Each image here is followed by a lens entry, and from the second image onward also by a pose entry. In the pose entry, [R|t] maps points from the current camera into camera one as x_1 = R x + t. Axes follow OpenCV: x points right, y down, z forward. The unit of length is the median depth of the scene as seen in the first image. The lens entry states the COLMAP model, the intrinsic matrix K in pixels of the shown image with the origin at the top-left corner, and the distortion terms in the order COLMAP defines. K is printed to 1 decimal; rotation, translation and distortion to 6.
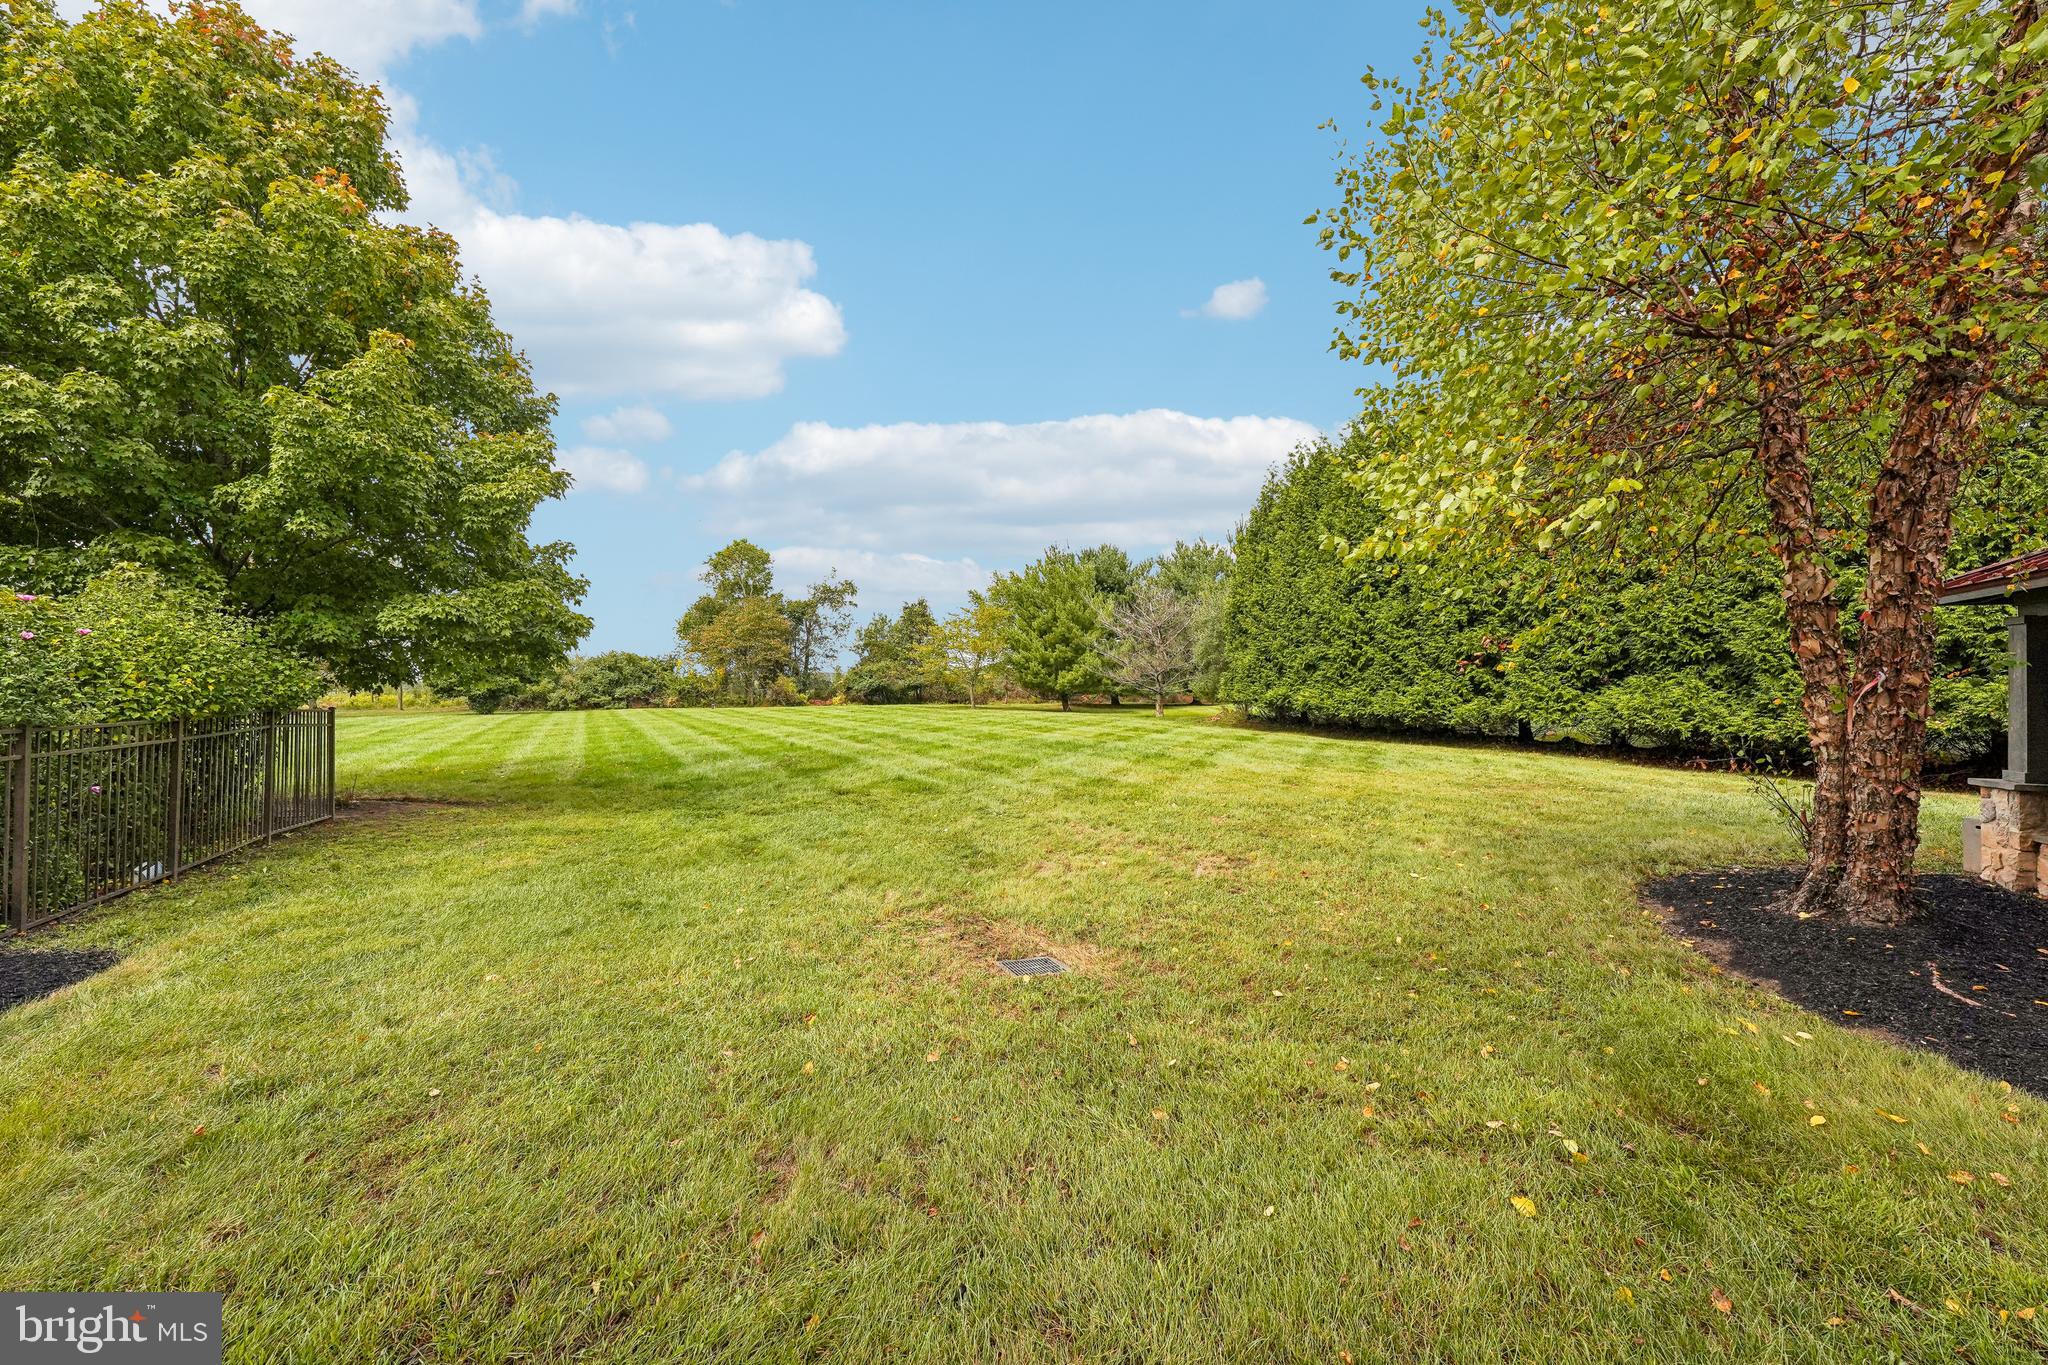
lens RADIAL K [[881.4, 0, 1024.0], [0, 881.4, 682.5], [0, 0, 1]] dist [-0.001600, -0.000145]
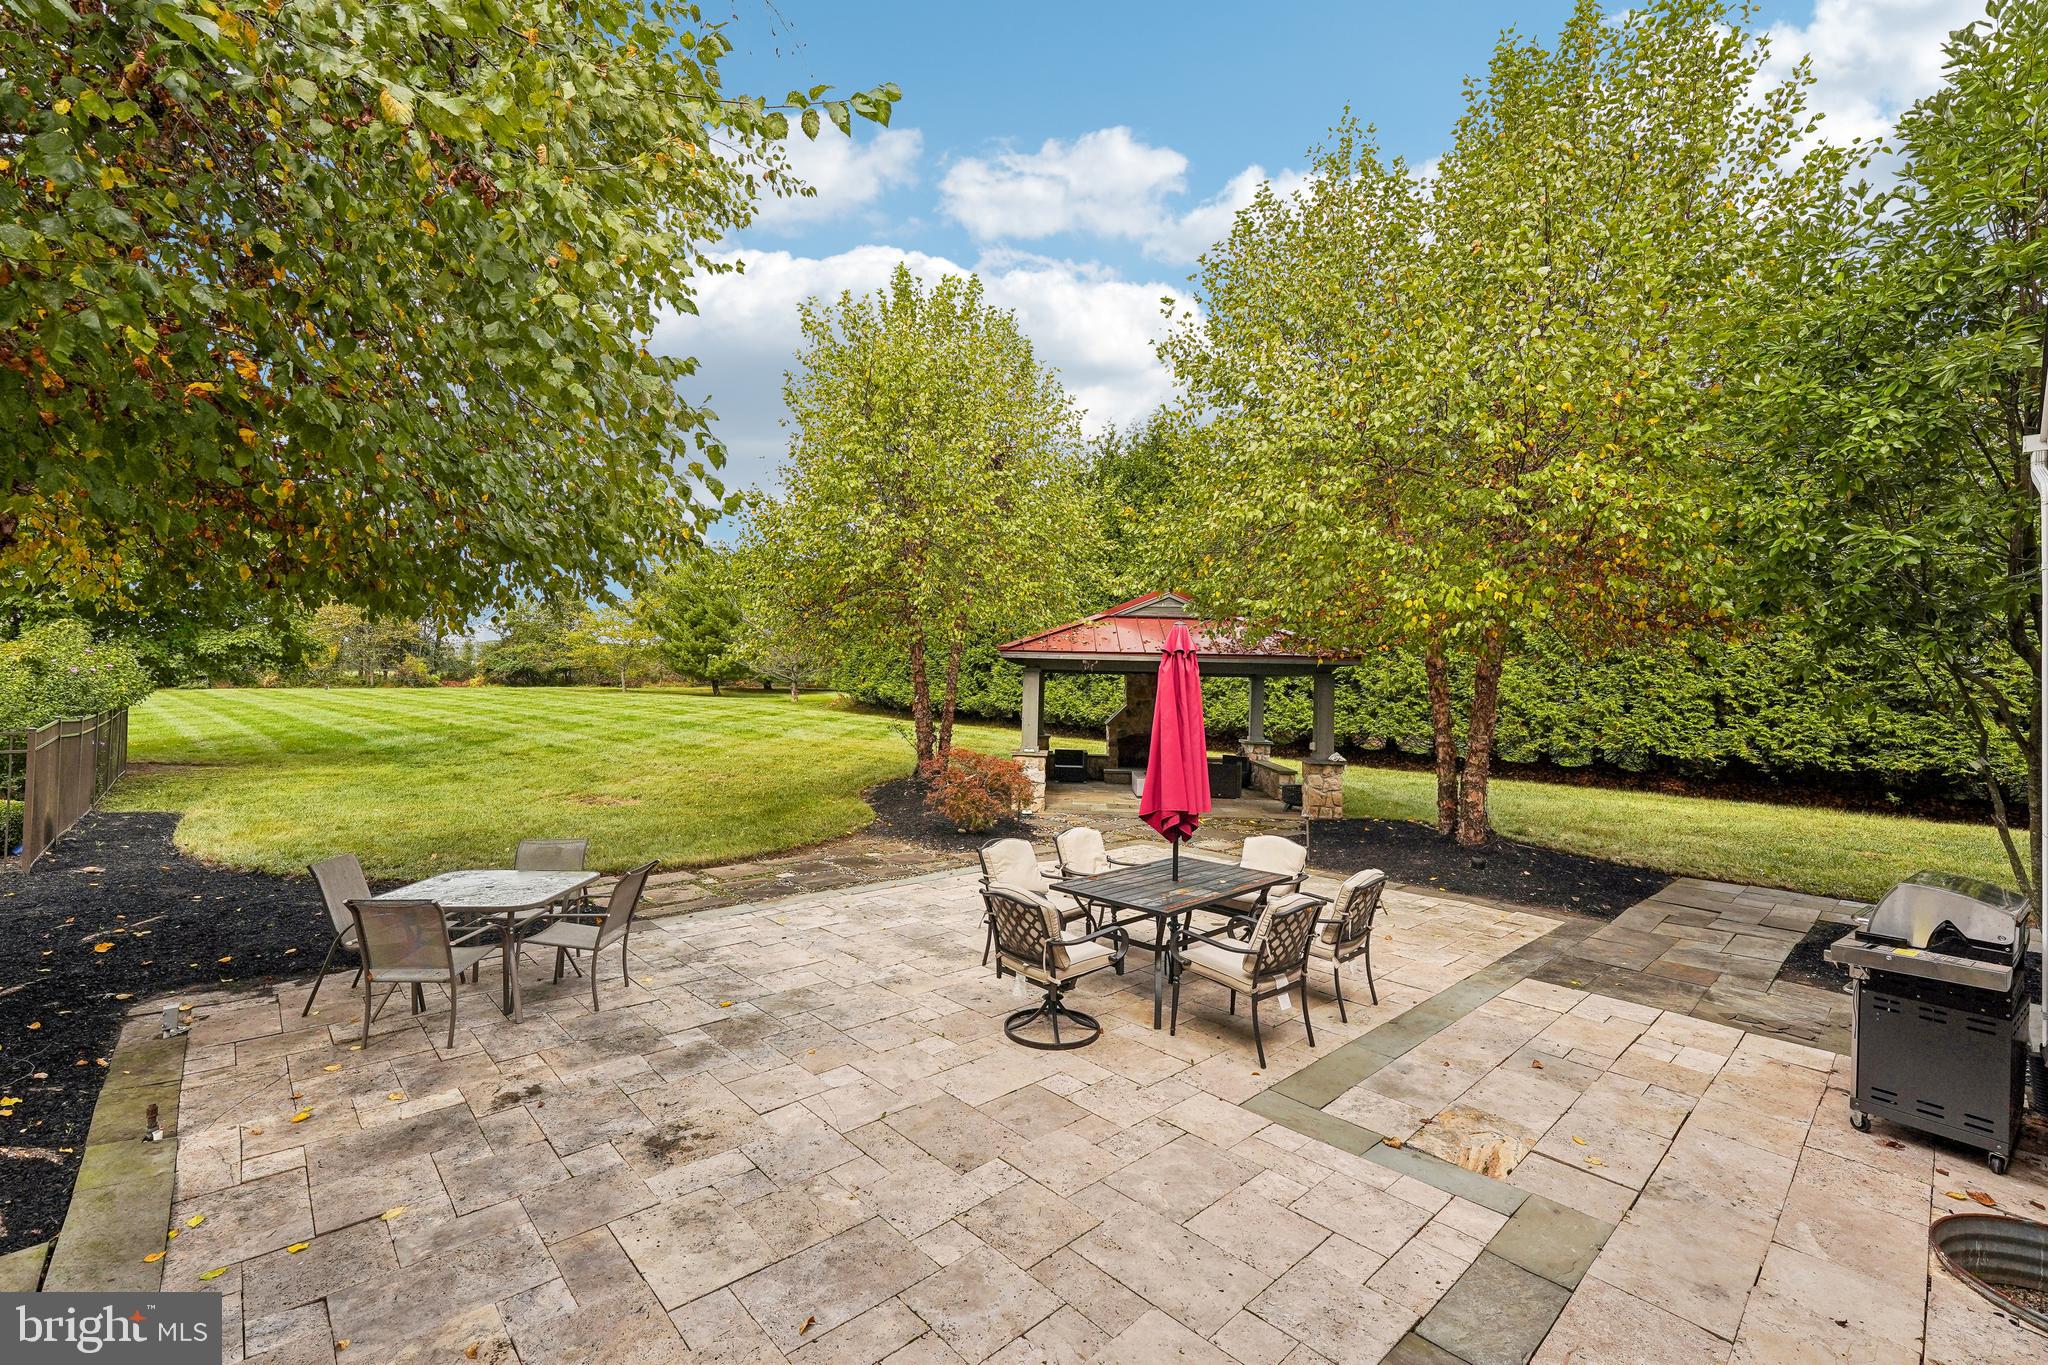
lens RADIAL K [[881.4, 0, 1024.0], [0, 881.4, 682.5], [0, 0, 1]] dist [-0.001600, -0.000145]
pose [[0.936526, 0.013509, 0.350337, 0.023453], [-0.020673, 0.999647, 0.016717, -0.010753], [-0.349987, -0.022899, 0.936475, -0.182828]]
